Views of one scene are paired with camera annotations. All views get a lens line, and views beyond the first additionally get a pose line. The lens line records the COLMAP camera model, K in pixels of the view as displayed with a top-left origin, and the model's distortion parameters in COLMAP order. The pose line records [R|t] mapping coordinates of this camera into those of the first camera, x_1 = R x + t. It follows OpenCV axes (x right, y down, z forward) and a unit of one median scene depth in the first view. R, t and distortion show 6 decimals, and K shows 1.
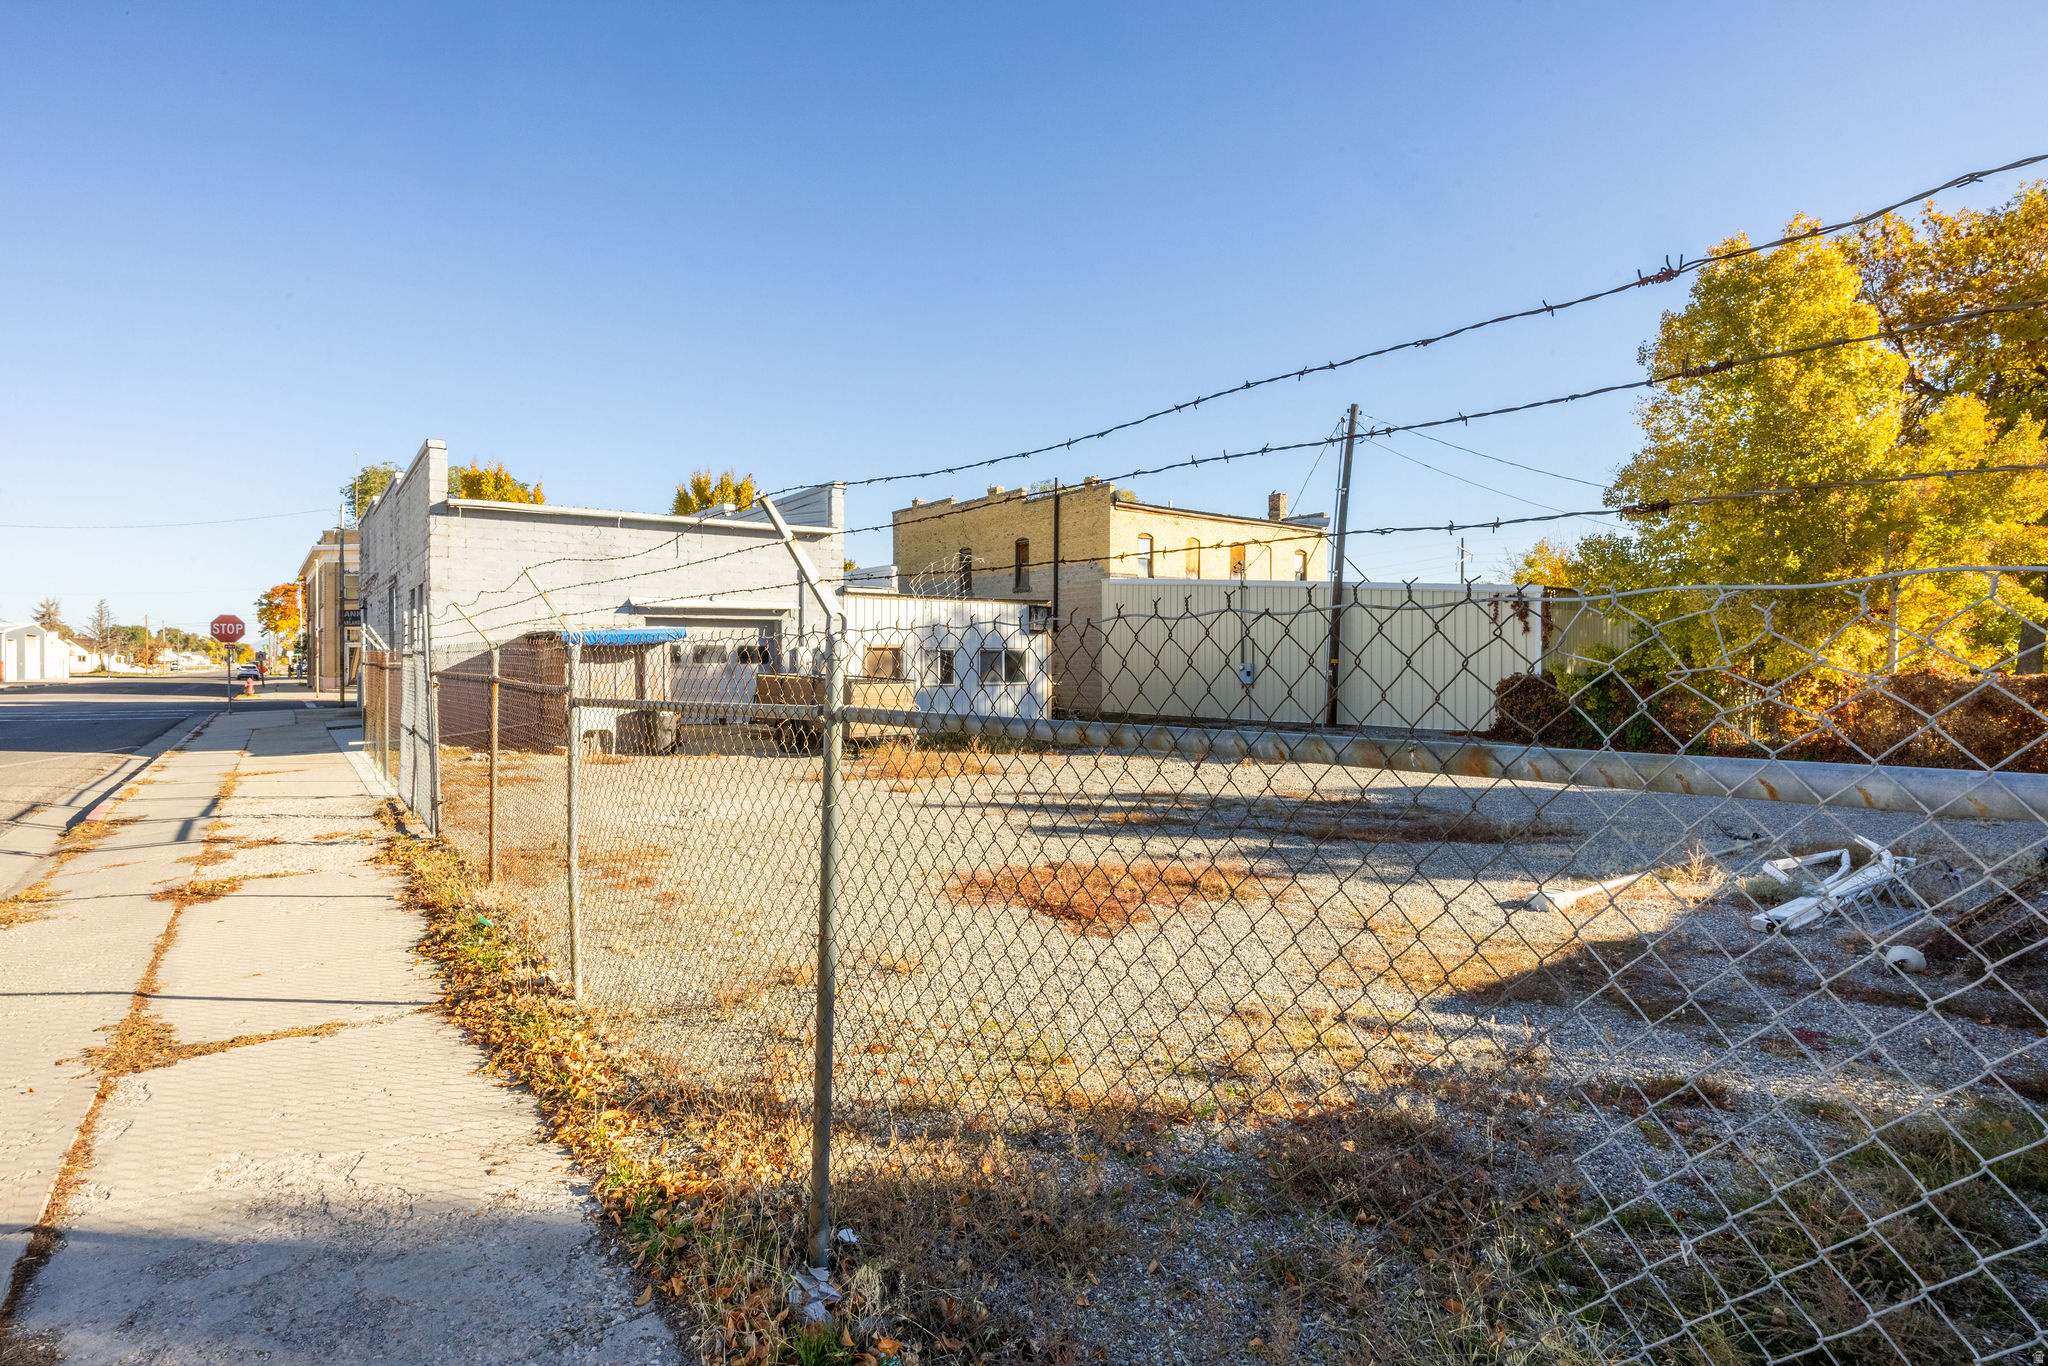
lens RADIAL K [[1092.4, 0, 1013.6], [0, 1092.4, 668.6], [0, 0, 1]] dist [-0.003842, -0.002402]
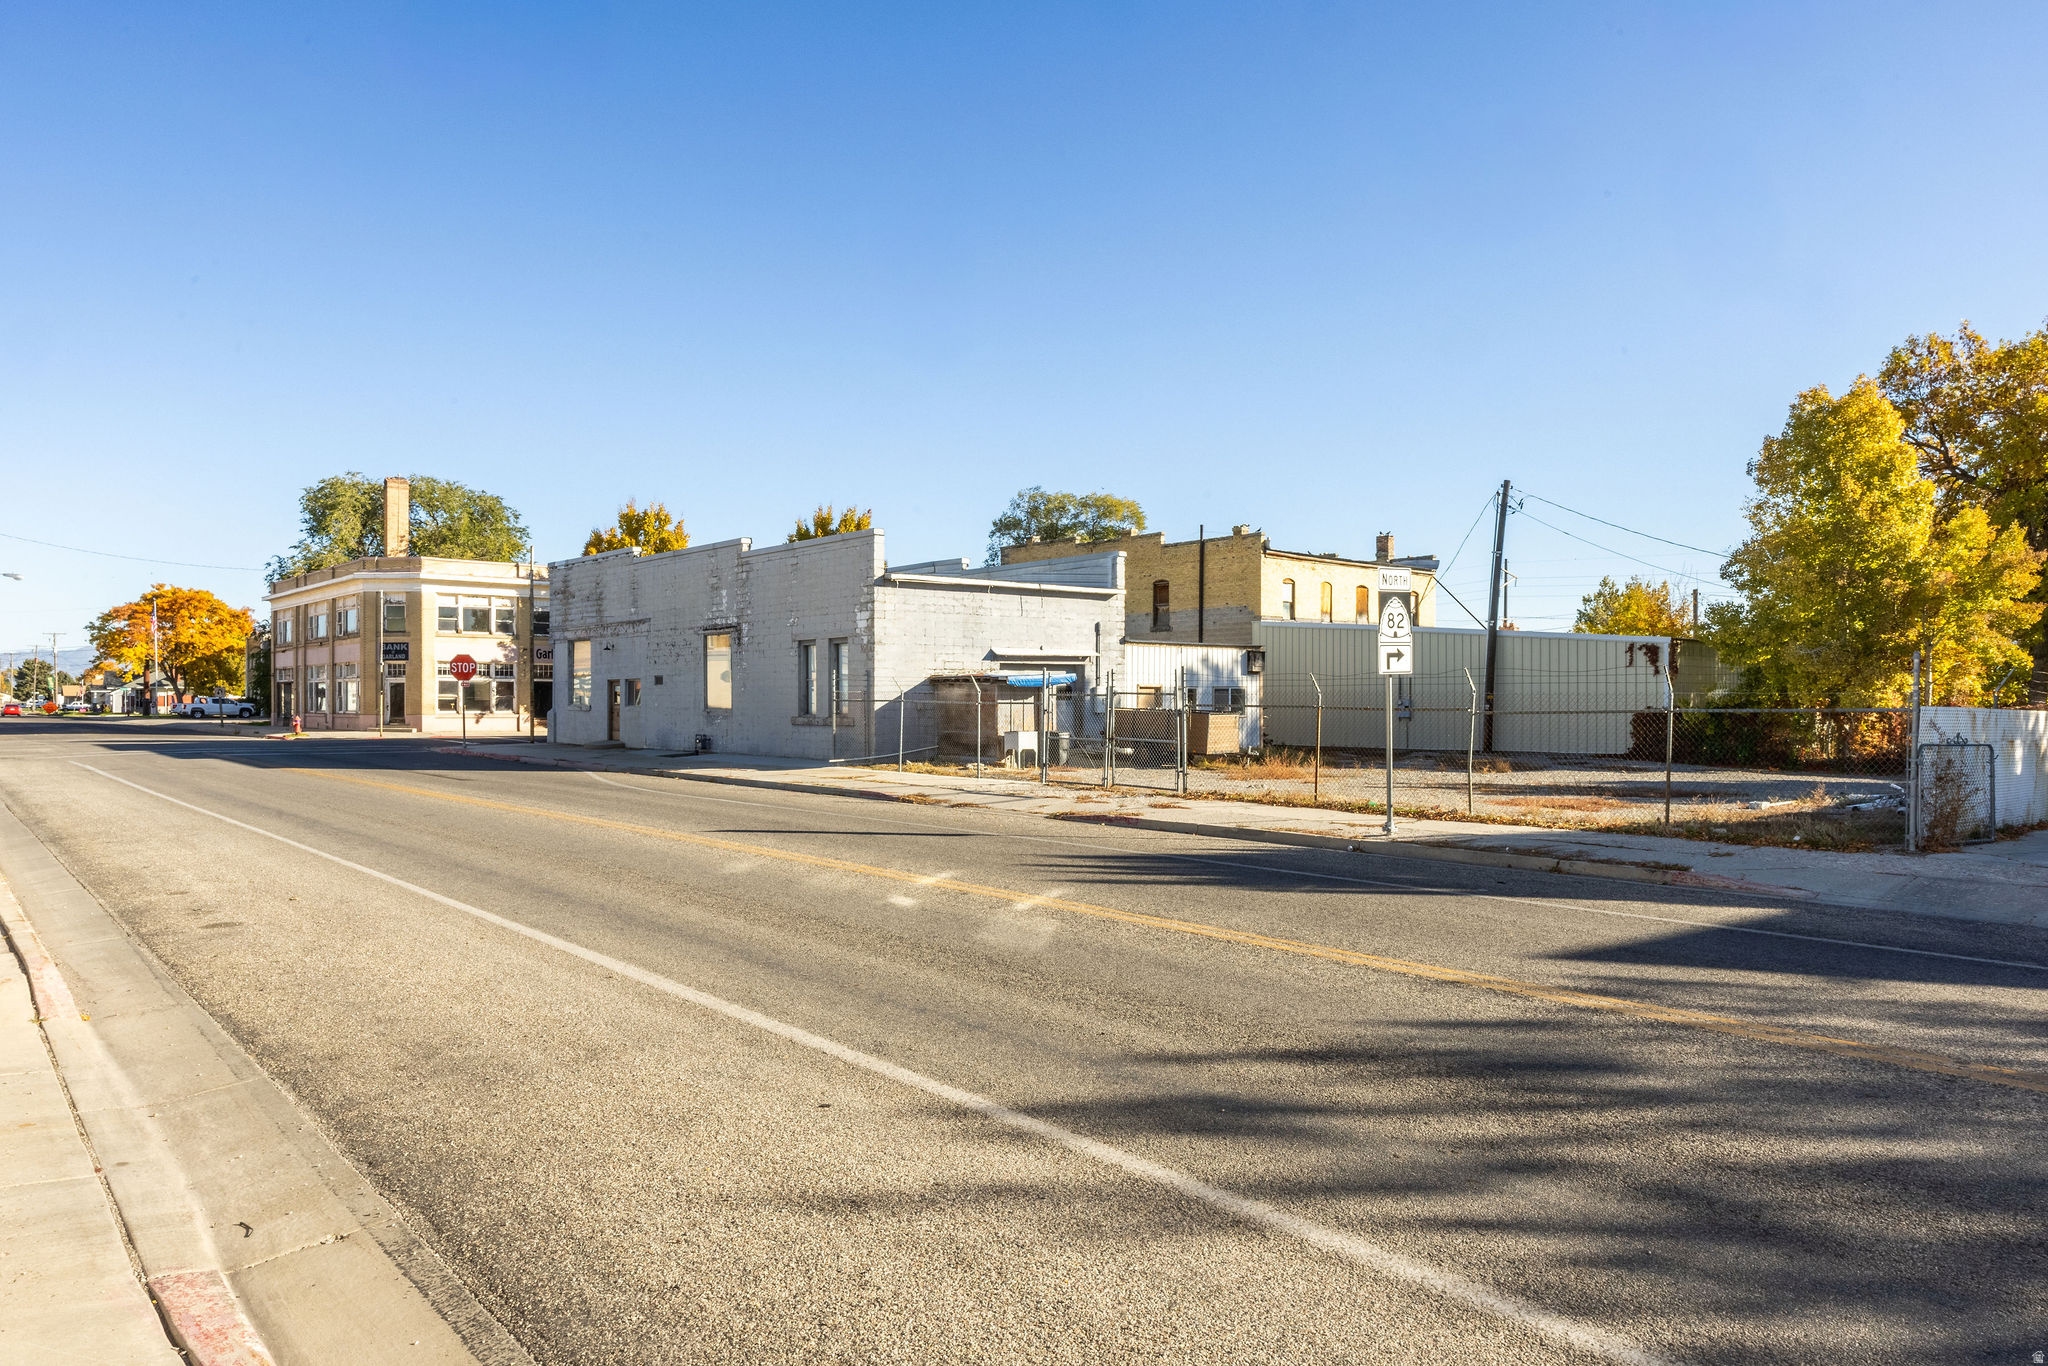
lens RADIAL K [[1397.1, 0, 1029.1], [0, 1397.1, 695.3], [0, 0, 1]] dist [-0.008837, 0.007730]
pose [[0.995664, -0.000909, 0.093018, -0.463190], [0.001503, 0.999979, -0.006314, -0.000219], [-0.093011, 0.006427, 0.995644, -0.617092]]
